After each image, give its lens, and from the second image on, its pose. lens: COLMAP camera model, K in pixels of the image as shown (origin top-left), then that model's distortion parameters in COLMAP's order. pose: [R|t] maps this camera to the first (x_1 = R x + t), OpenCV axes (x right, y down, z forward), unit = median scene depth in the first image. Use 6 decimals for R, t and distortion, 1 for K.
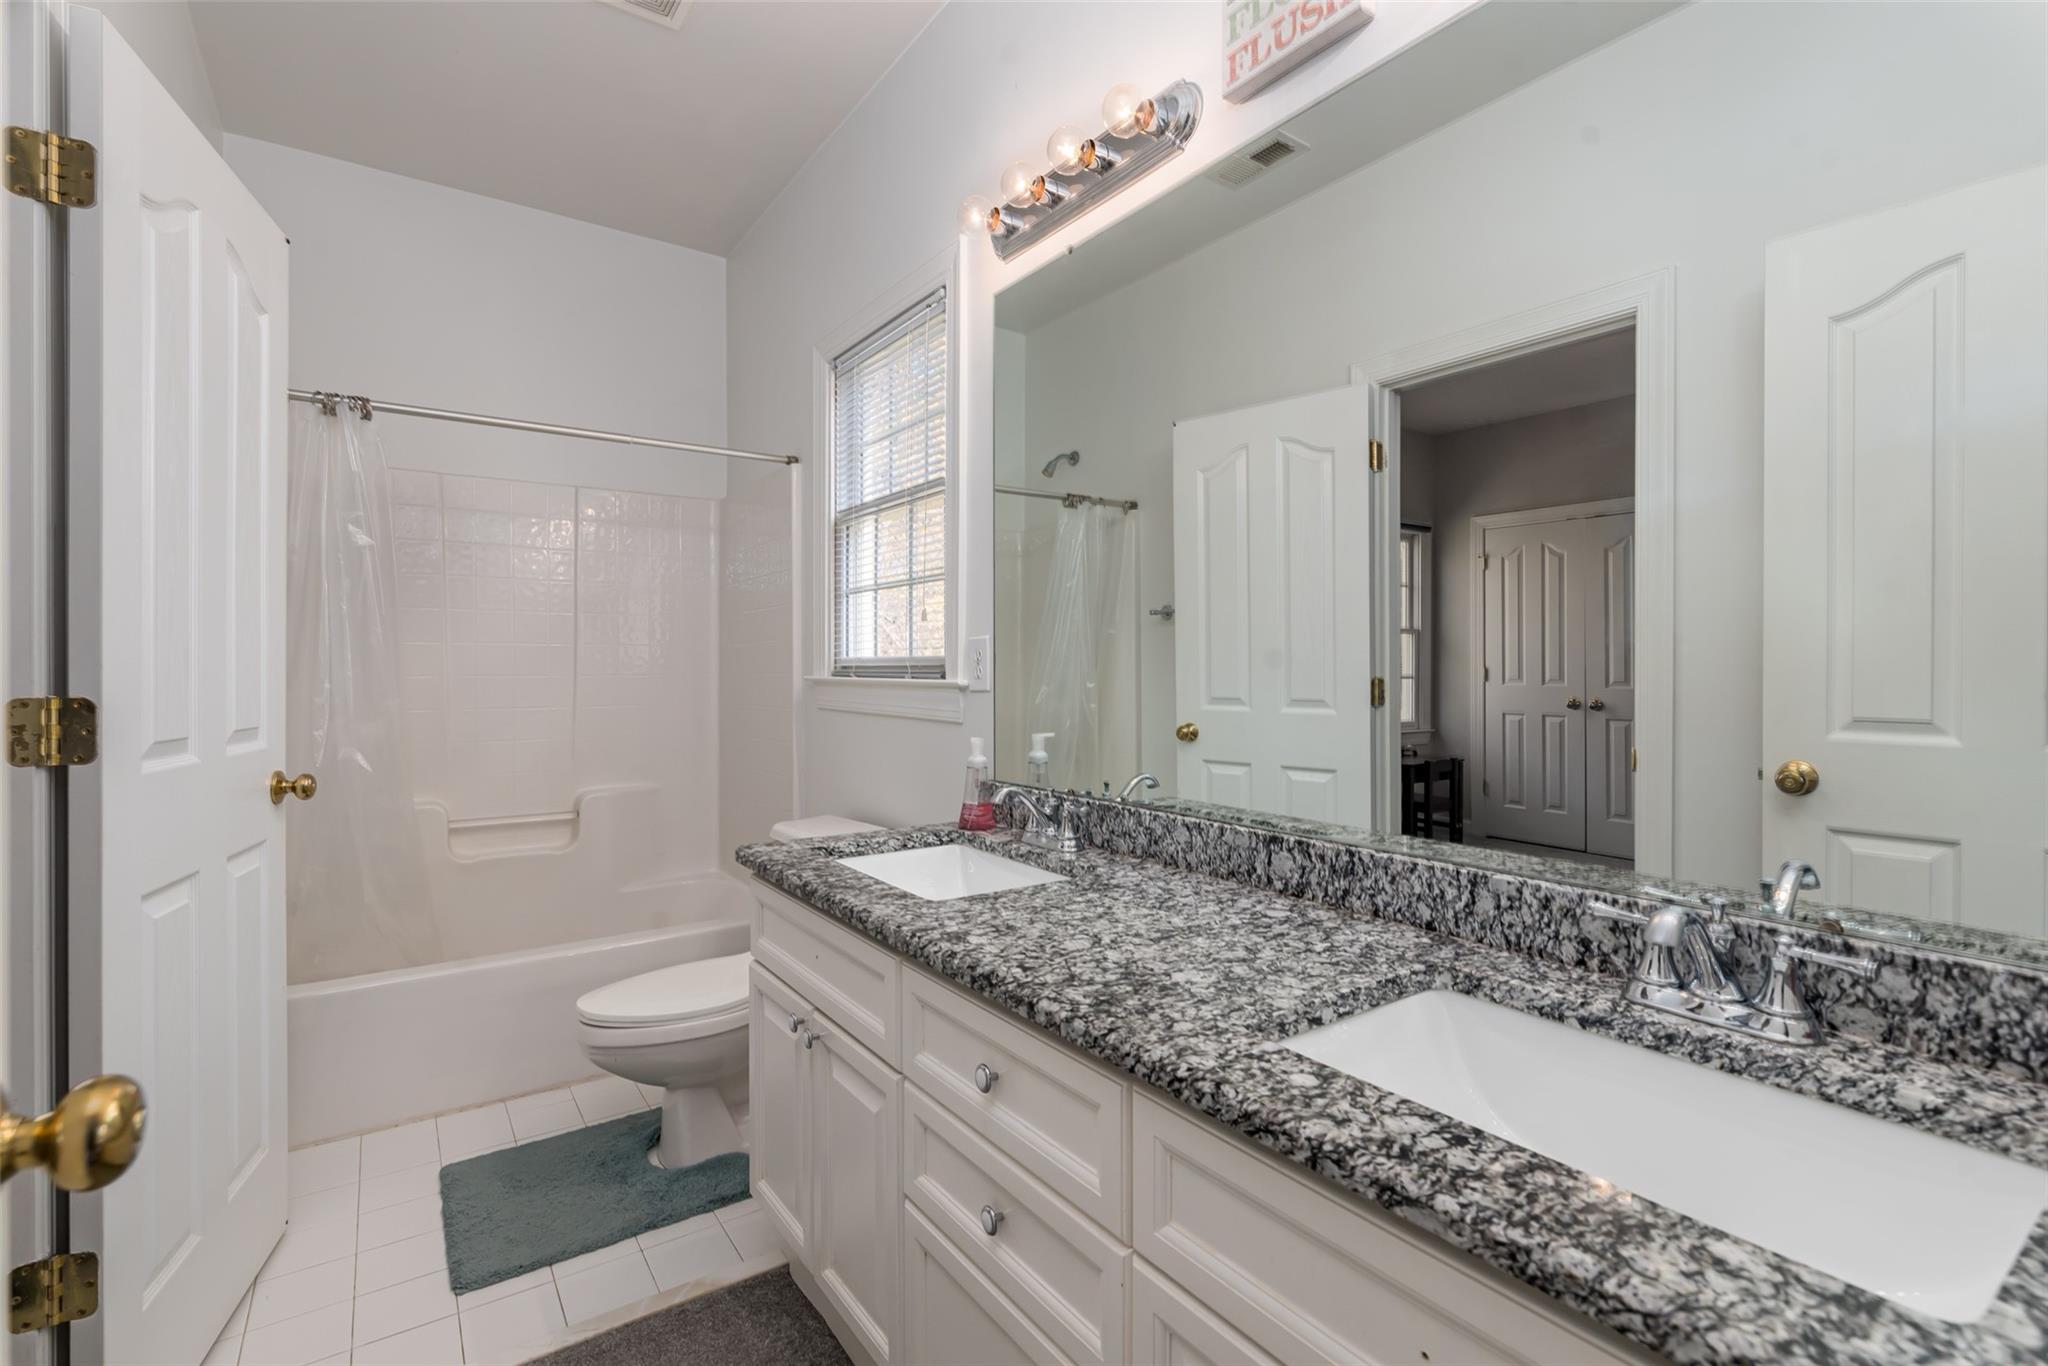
lens RADIAL K [[932.0, 0, 1022.7], [0, 932.0, 671.4], [0, 0, 1]] dist [-0.001273, -0.000035]
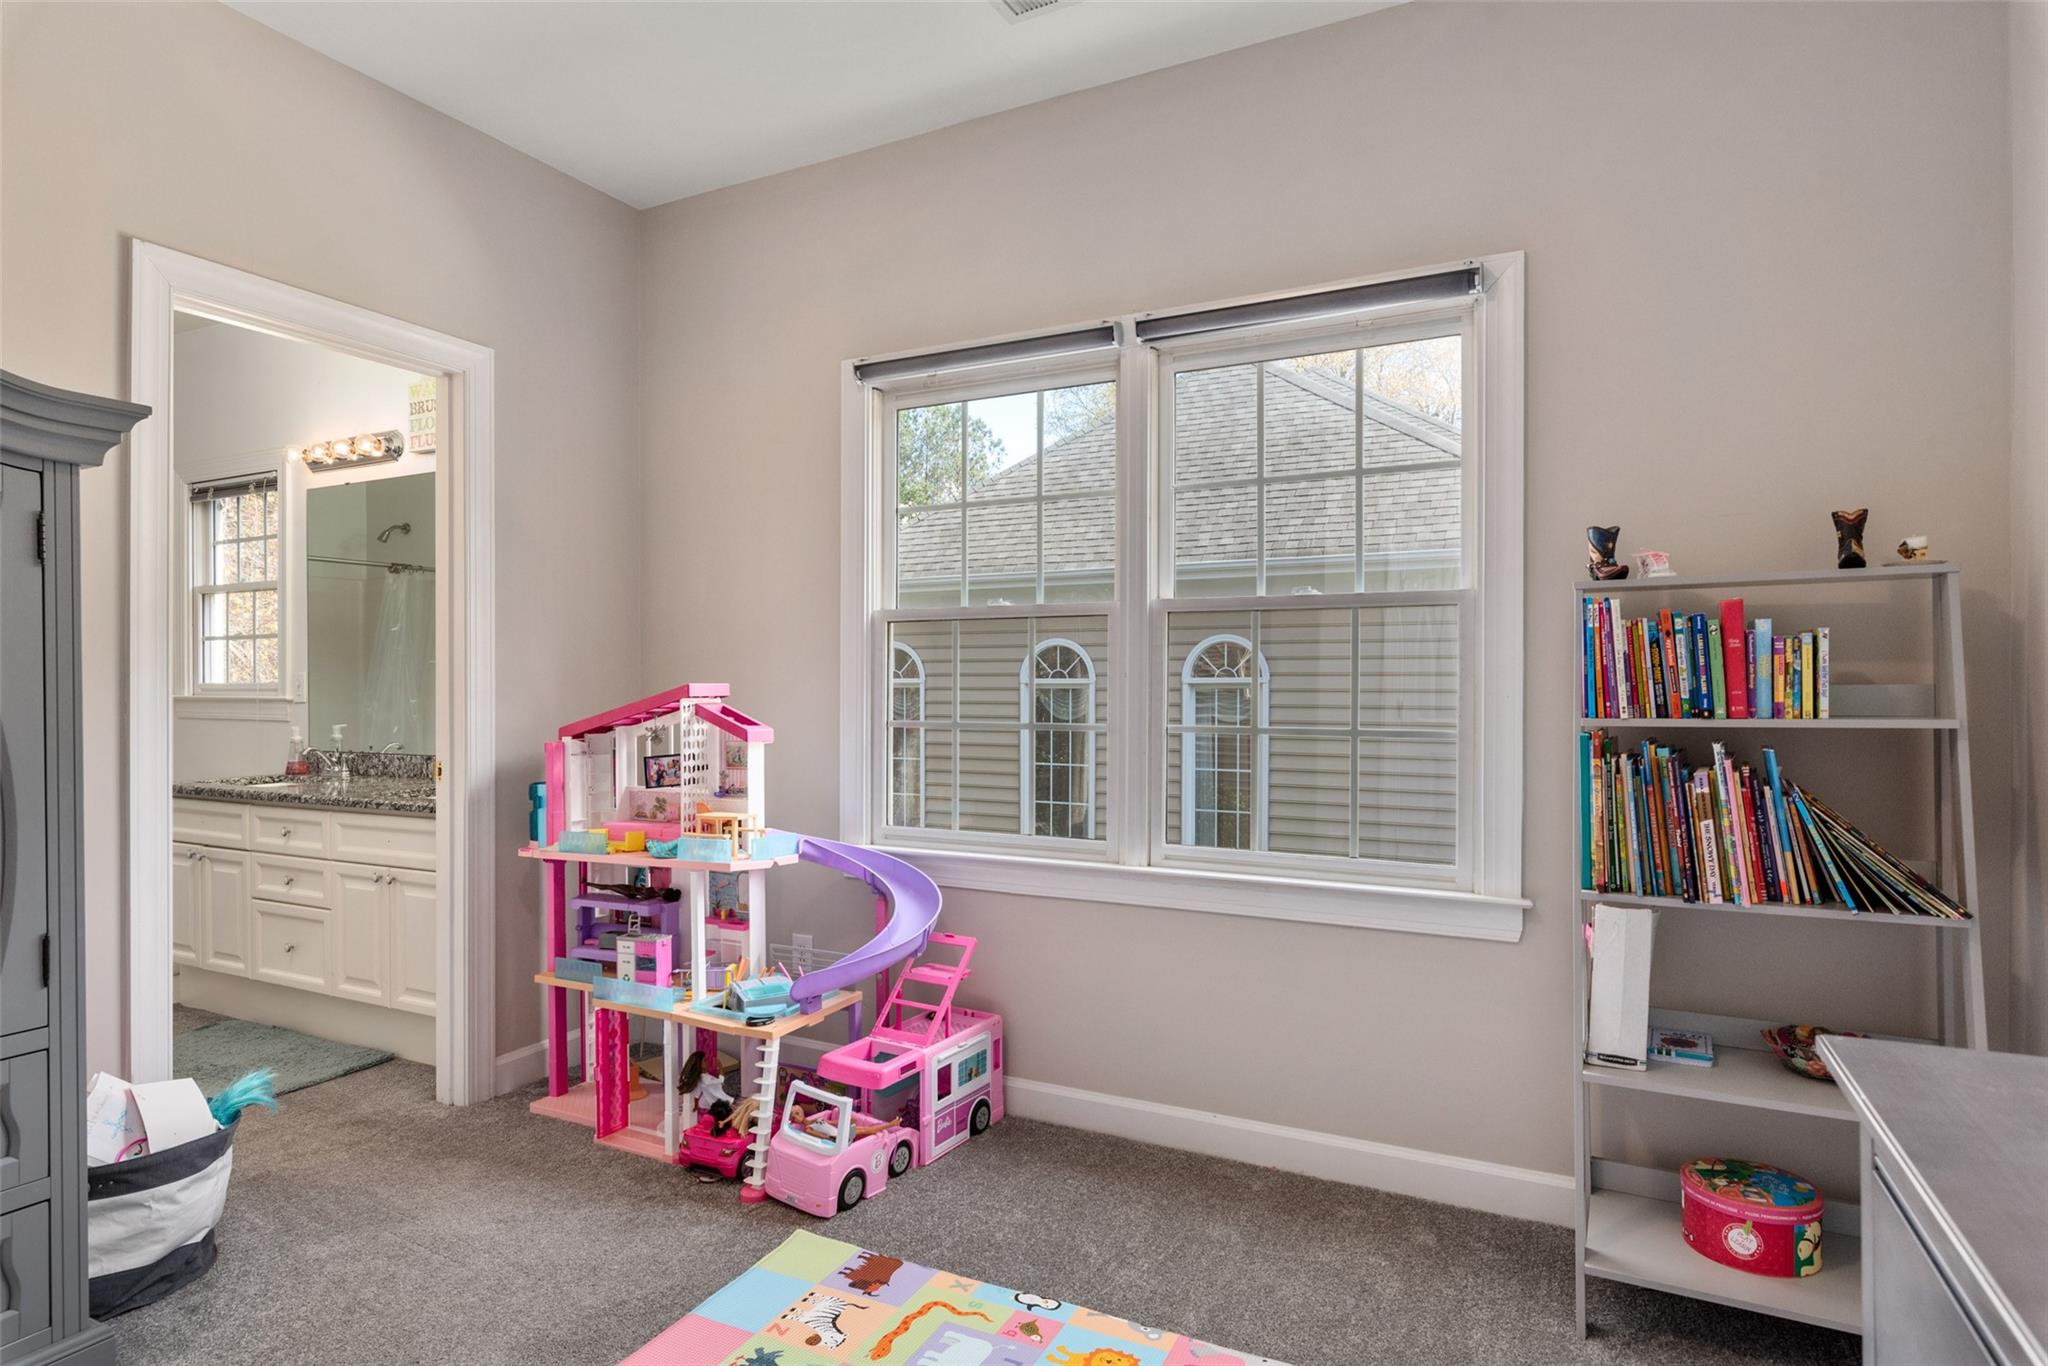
lens RADIAL K [[1101.7, 0, 1021.7], [0, 1101.7, 694.8], [0, 0, 1]] dist [0.000872, 0.000352]
pose [[0.884287, -0.005136, 0.466916, 0.194437], [0.003894, 0.999986, 0.003626, 0.003360], [-0.466928, -0.001388, 0.884294, -1.554556]]
